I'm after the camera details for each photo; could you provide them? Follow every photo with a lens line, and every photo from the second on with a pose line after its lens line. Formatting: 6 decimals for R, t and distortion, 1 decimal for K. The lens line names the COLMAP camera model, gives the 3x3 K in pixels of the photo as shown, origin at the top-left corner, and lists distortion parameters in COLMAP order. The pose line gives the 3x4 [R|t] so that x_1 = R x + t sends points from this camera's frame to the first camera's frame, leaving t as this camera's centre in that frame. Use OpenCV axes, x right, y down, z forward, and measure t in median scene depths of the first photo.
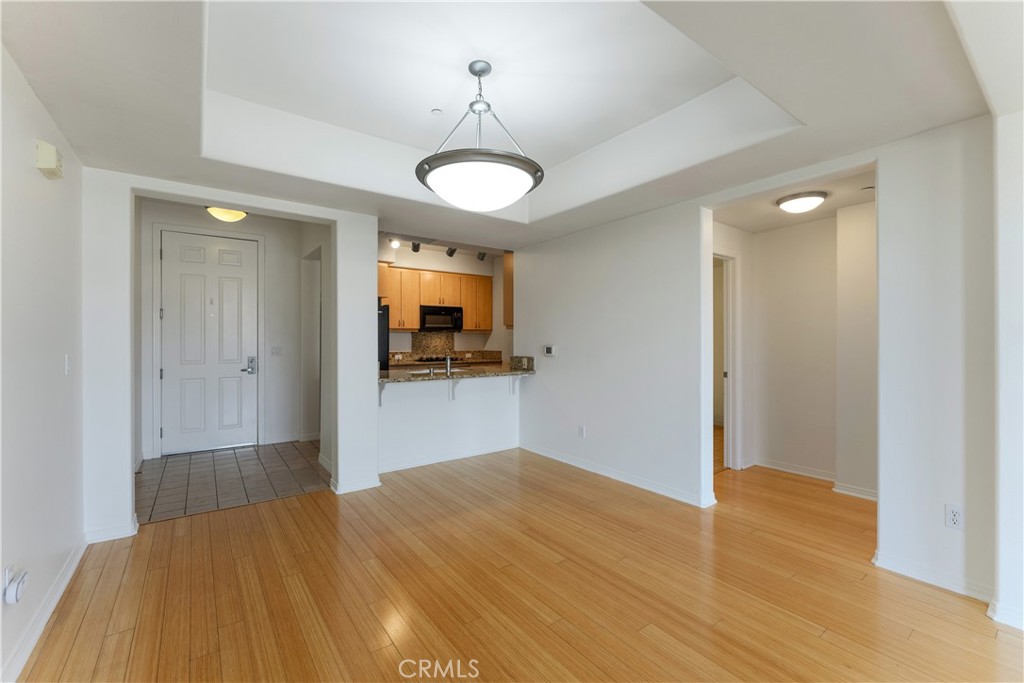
lens RADIAL K [[425.7, 0, 510.1], [0, 425.7, 343.3], [0, 0, 1]] dist [-0.003301, -0.000843]
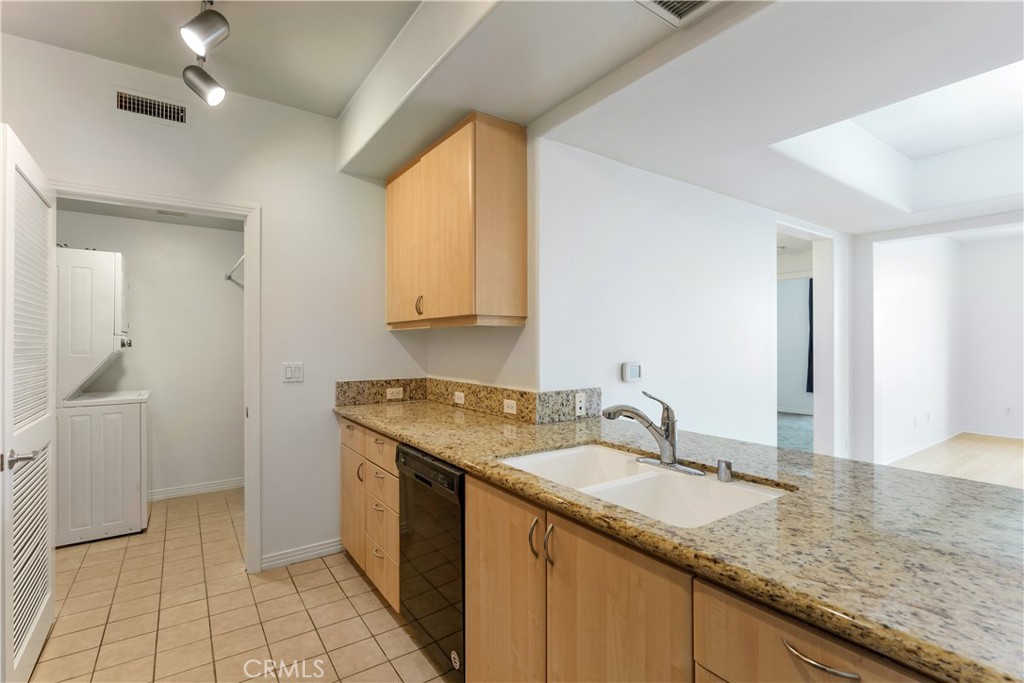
lens RADIAL K [[475.5, 0, 514.1], [0, 475.5, 341.5], [0, 0, 1]] dist [0.000160, 0.000900]
pose [[0.013954, 0.004690, 0.999892, -0.460026], [0.006674, 0.999966, -0.004784, -0.017558], [-0.999880, 0.006740, 0.013922, 1.032260]]
